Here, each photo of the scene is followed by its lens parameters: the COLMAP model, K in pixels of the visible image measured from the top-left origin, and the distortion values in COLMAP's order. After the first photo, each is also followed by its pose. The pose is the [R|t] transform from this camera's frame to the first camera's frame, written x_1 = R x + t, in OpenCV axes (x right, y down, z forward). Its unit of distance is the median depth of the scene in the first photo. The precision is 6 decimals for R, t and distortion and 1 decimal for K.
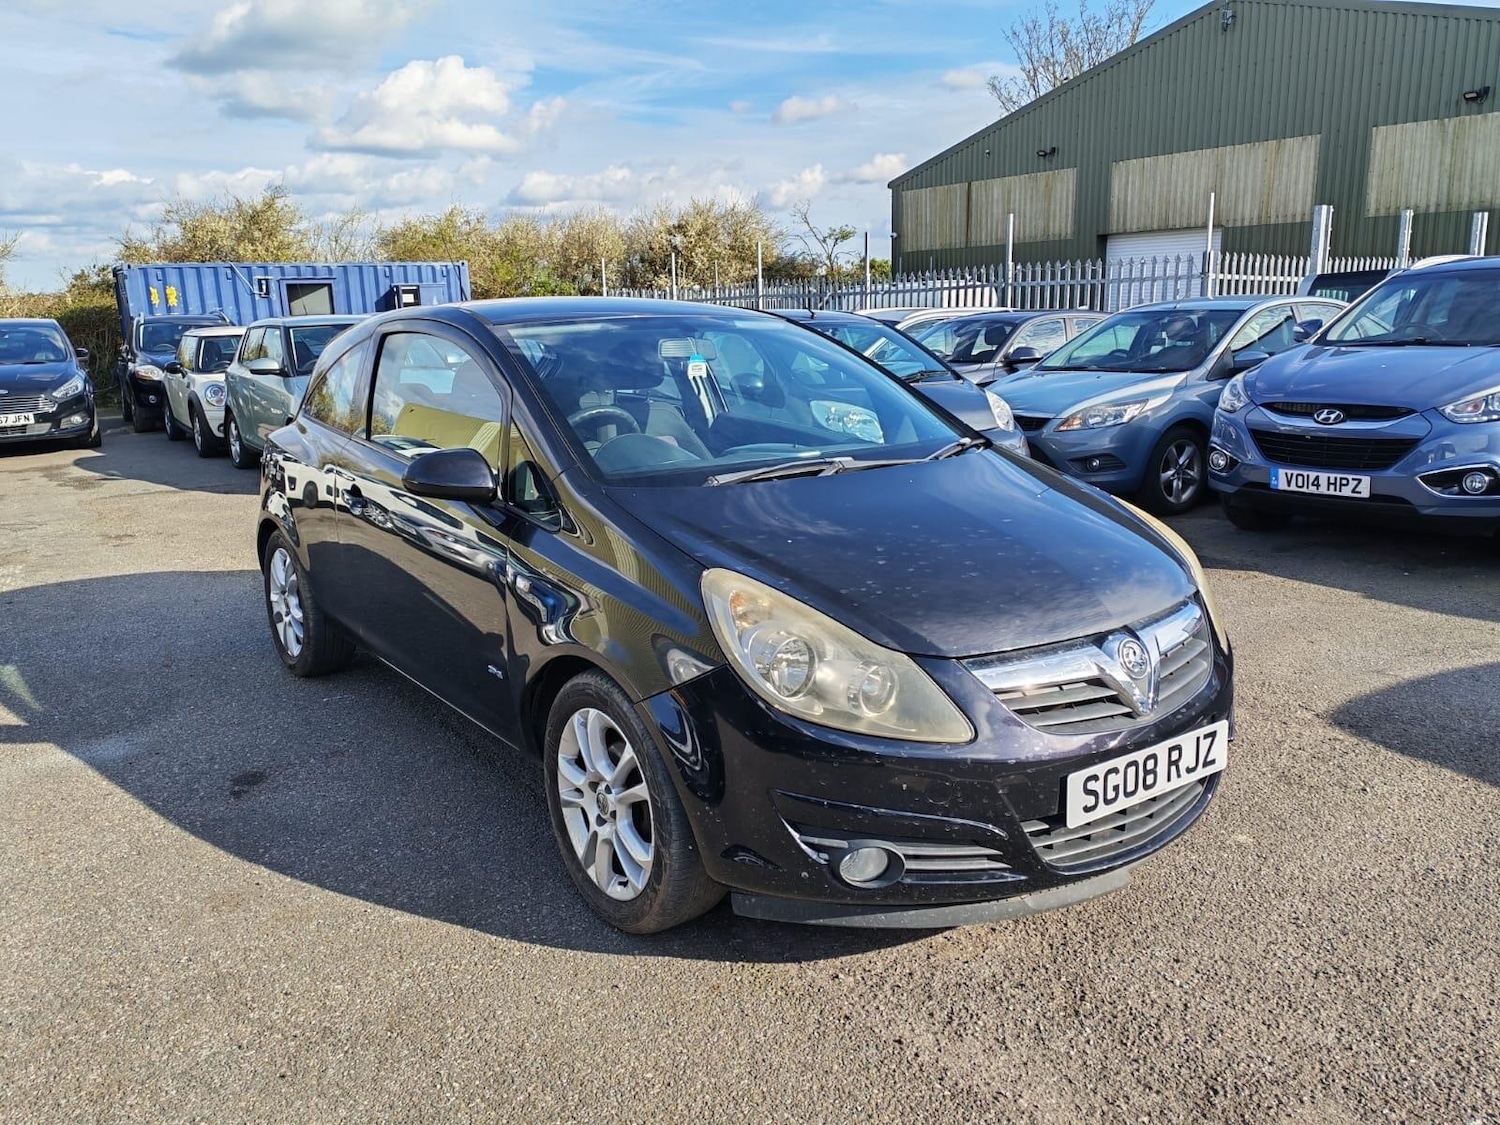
lens RADIAL K [[1135.2, 0, 763.6], [0, 1135.2, 538.8], [0, 0, 1]] dist [0.059872, -0.074626]
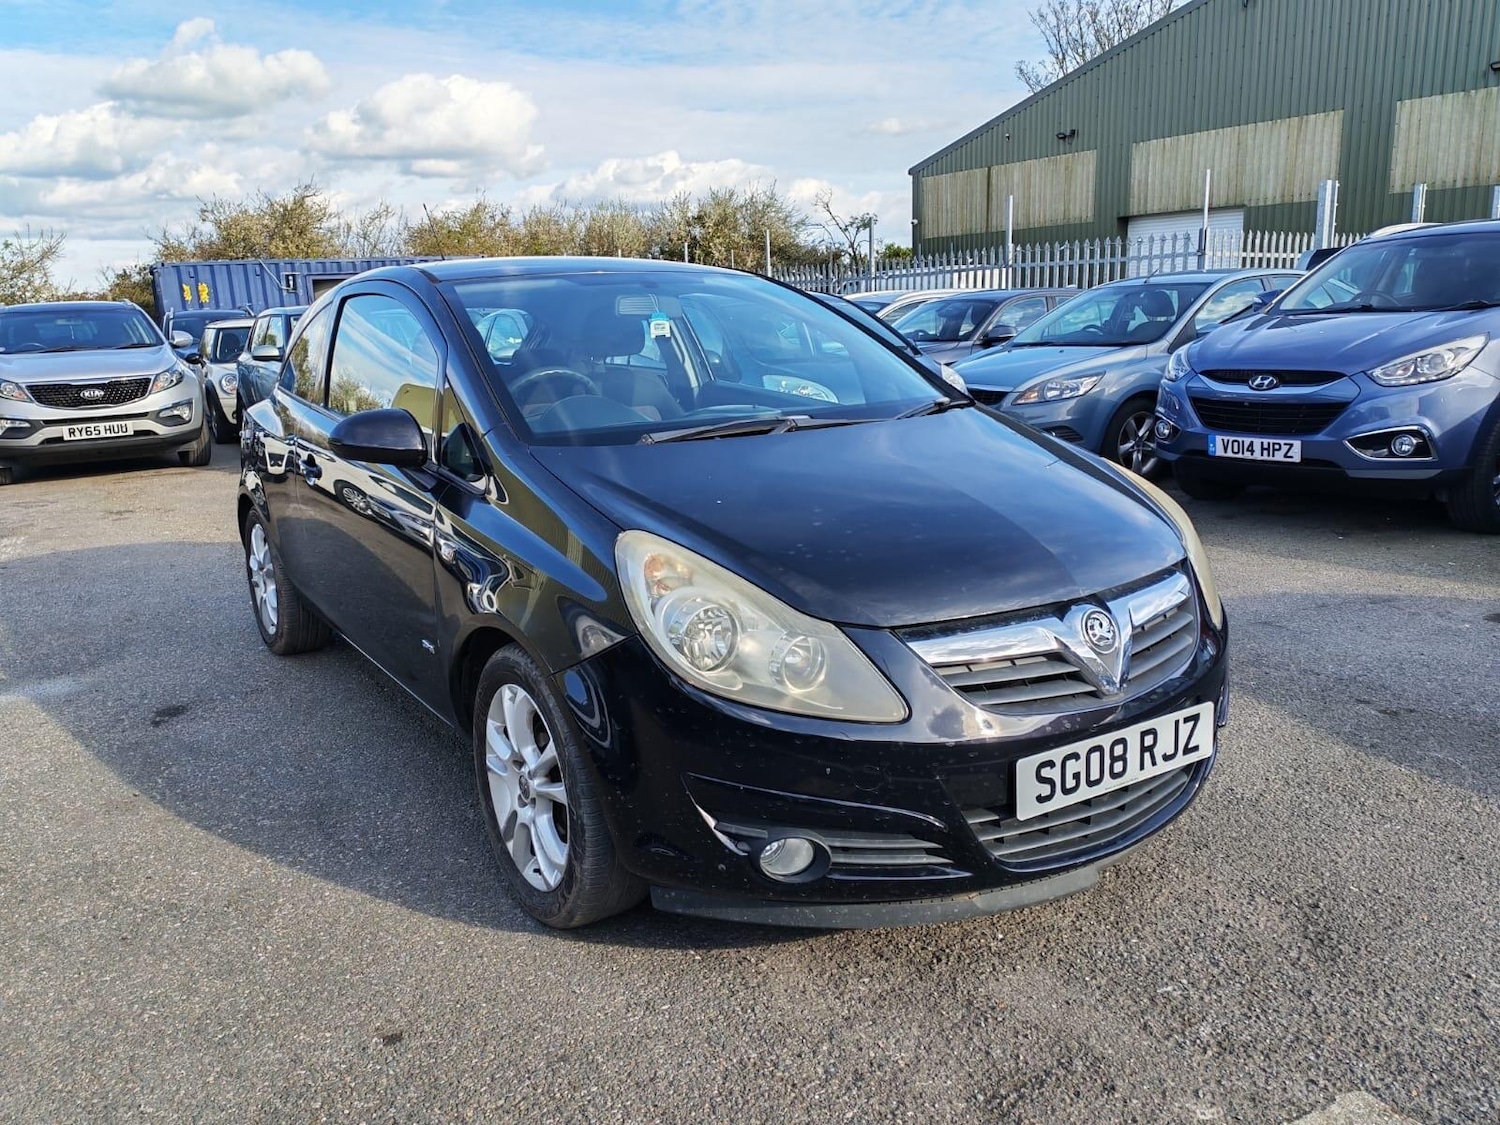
lens RADIAL K [[1135.2, 0, 711.9], [0, 1135.2, 515.4], [0, 0, 1]] dist [0.059872, -0.074626]
pose [[0.997569, -0.000033, -0.069683, 0.050036], [-0.001032, 0.999883, -0.015240, 0.016955], [0.069675, 0.015275, 0.997453, 0.052587]]
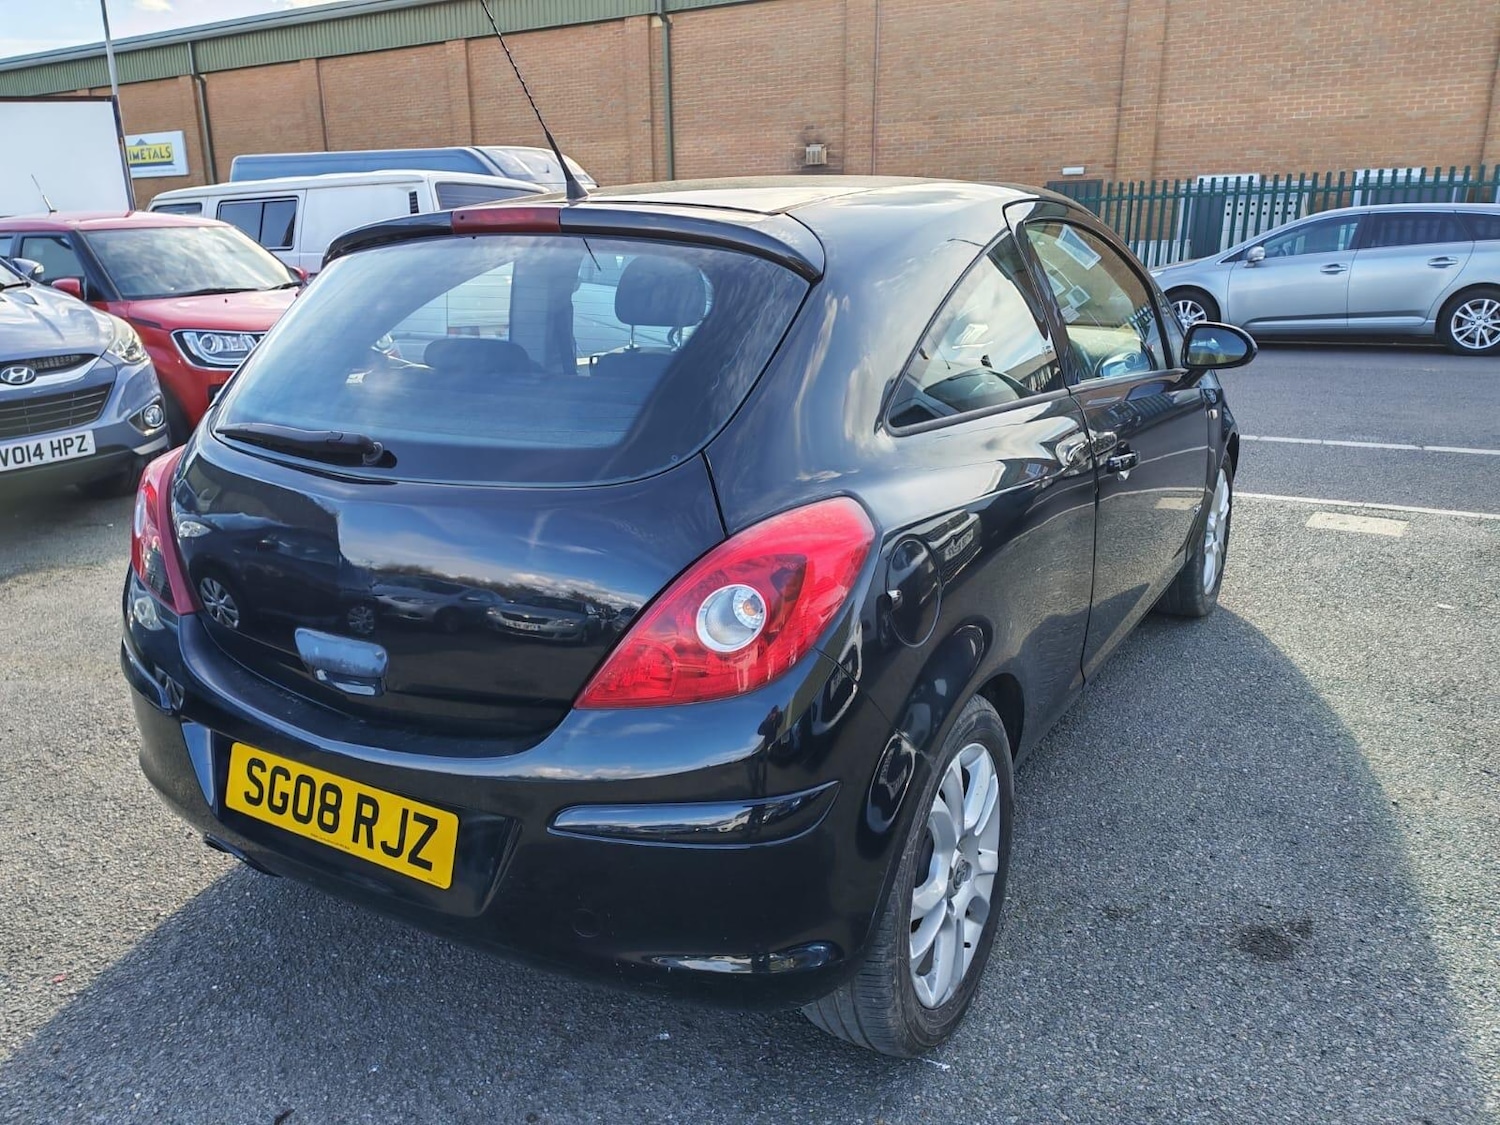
lens RADIAL K [[1127.2, 0, 728.3], [0, 1127.2, 553.5], [0, 0, 1]] dist [0.065447, -0.082466]
pose [[-0.370905, -0.223108, 0.901472, -0.785308], [0.210066, 0.925396, 0.315459, -0.221068], [-0.904600, 0.306374, -0.296367, 1.263945]]
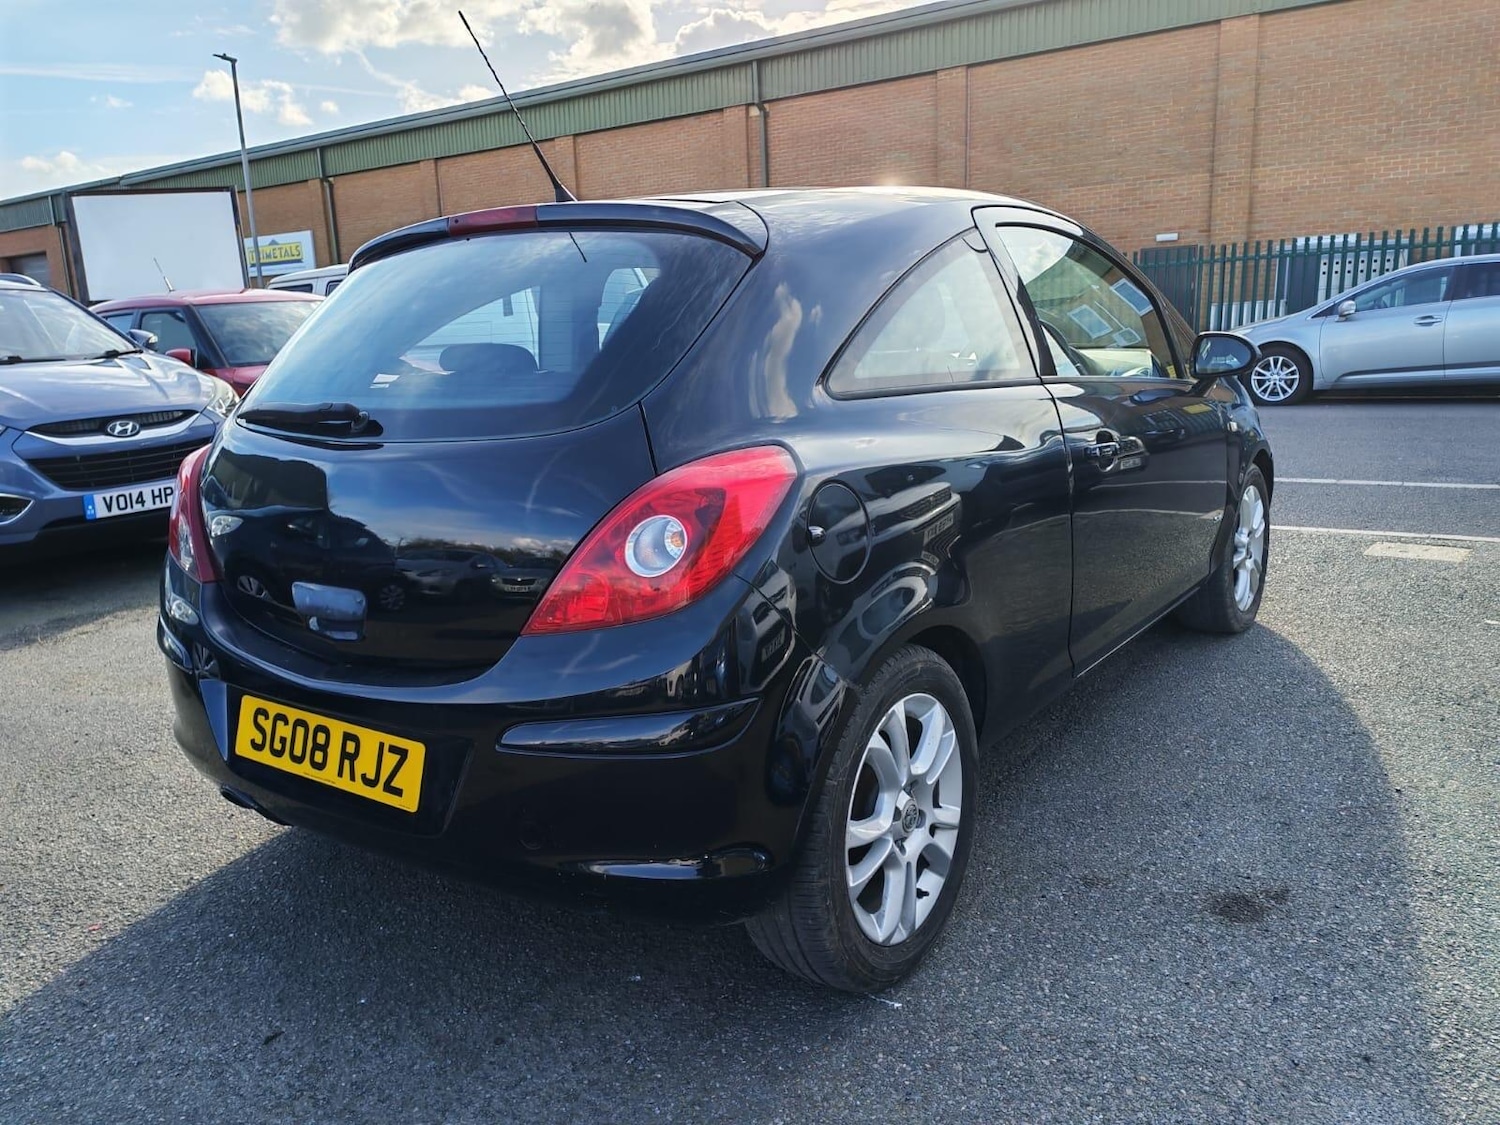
lens RADIAL K [[1127.2, 0, 757.2], [0, 1127.2, 564.0], [0, 0, 1]] dist [0.065447, -0.082466]
pose [[-0.305432, -0.163796, 0.938020, -0.846308], [0.237934, 0.940717, 0.241741, -0.169356], [-0.922008, 0.297022, -0.248352, 1.229846]]
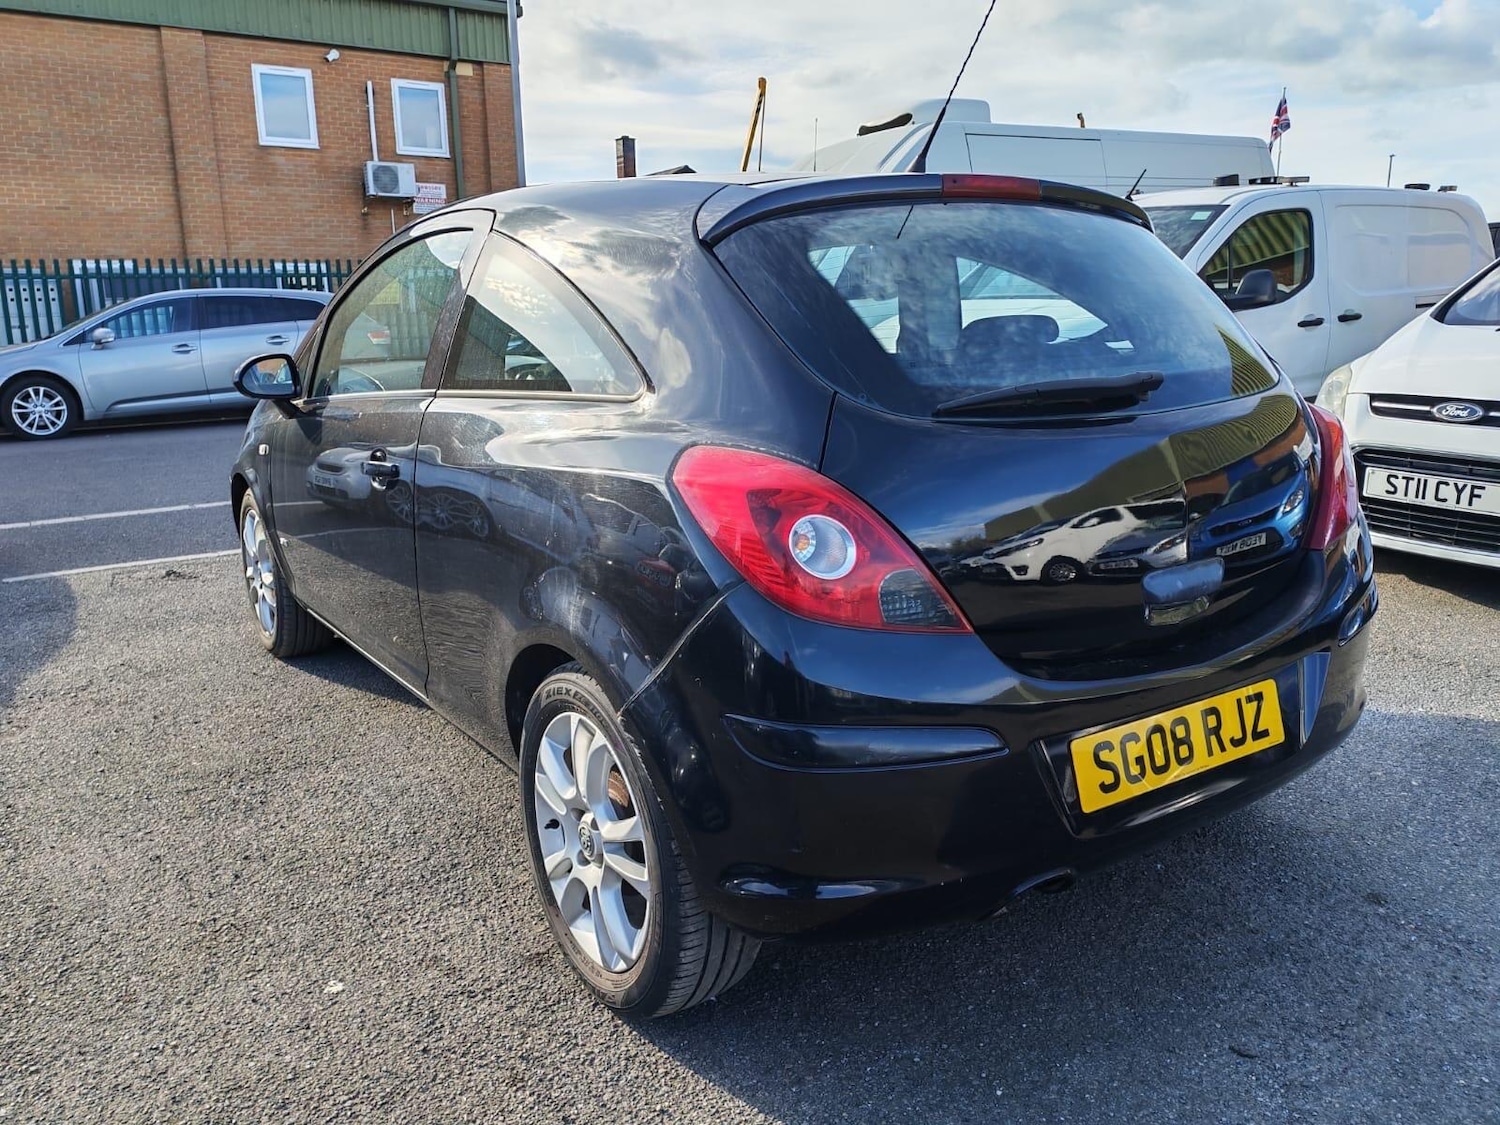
lens RADIAL K [[1127.2, 0, 749.7], [0, 1127.2, 564.7], [0, 0, 1]] dist [0.065447, -0.082466]
pose [[-0.997734, 0.027772, 0.061286, -0.222377], [0.050356, 0.912316, 0.406379, -0.276725], [-0.044626, 0.408545, -0.911647, 1.683728]]
